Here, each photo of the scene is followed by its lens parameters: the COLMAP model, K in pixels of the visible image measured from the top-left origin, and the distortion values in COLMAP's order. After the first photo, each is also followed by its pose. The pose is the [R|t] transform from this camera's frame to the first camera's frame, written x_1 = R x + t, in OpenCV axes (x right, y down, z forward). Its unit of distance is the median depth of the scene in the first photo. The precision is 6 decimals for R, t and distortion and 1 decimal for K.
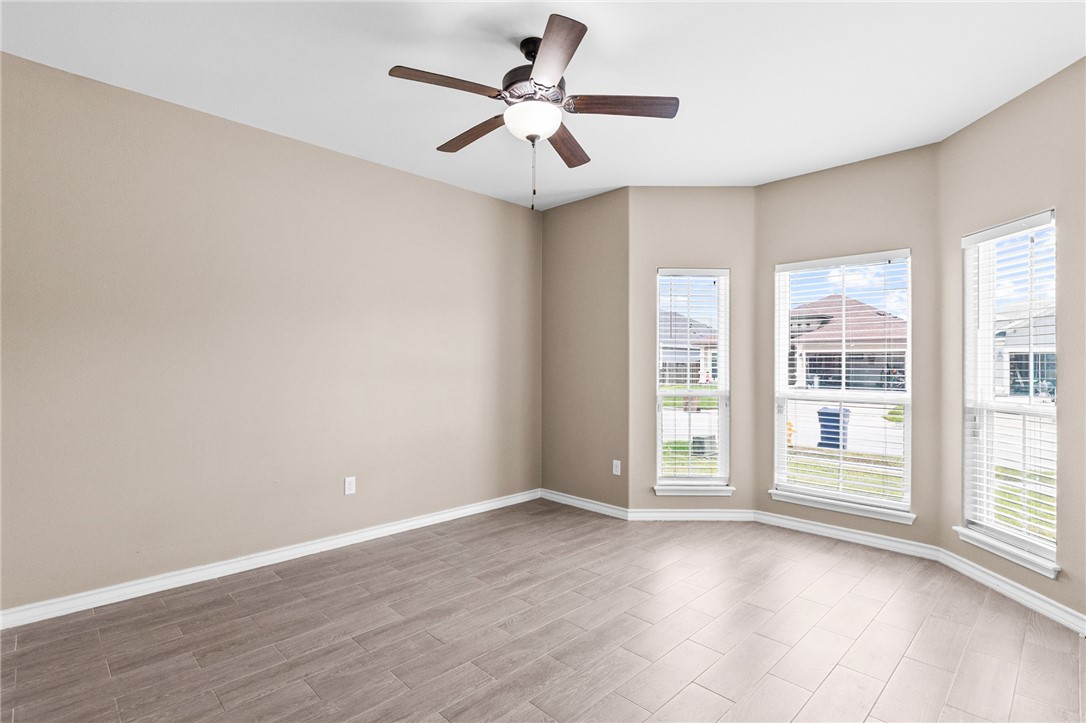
lens RADIAL K [[514.1, 0, 542.0], [0, 514.1, 360.2], [0, 0, 1]] dist [-0.011539, -0.000816]
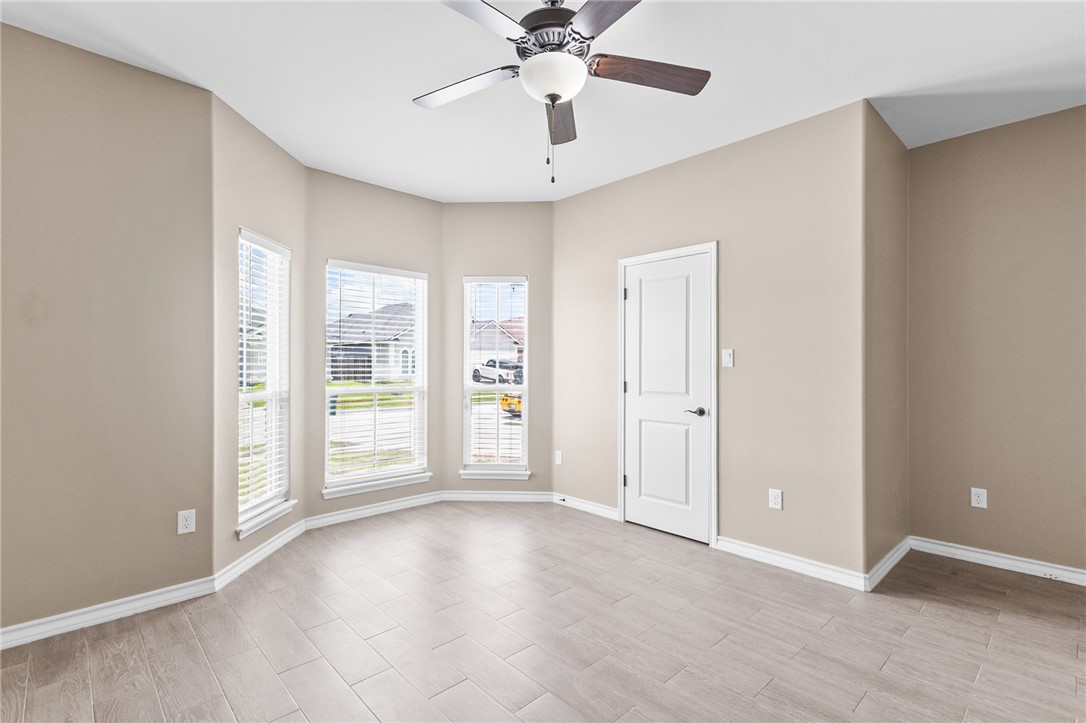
lens RADIAL K [[506.5, 0, 547.9], [0, 506.5, 362.8], [0, 0, 1]] dist [0.016799, -0.000606]
pose [[0.011060, -0.001572, 0.999938, -0.499118], [-0.009523, 0.999953, 0.001678, 0.006334], [-0.999893, -0.009541, 0.011044, 0.559845]]
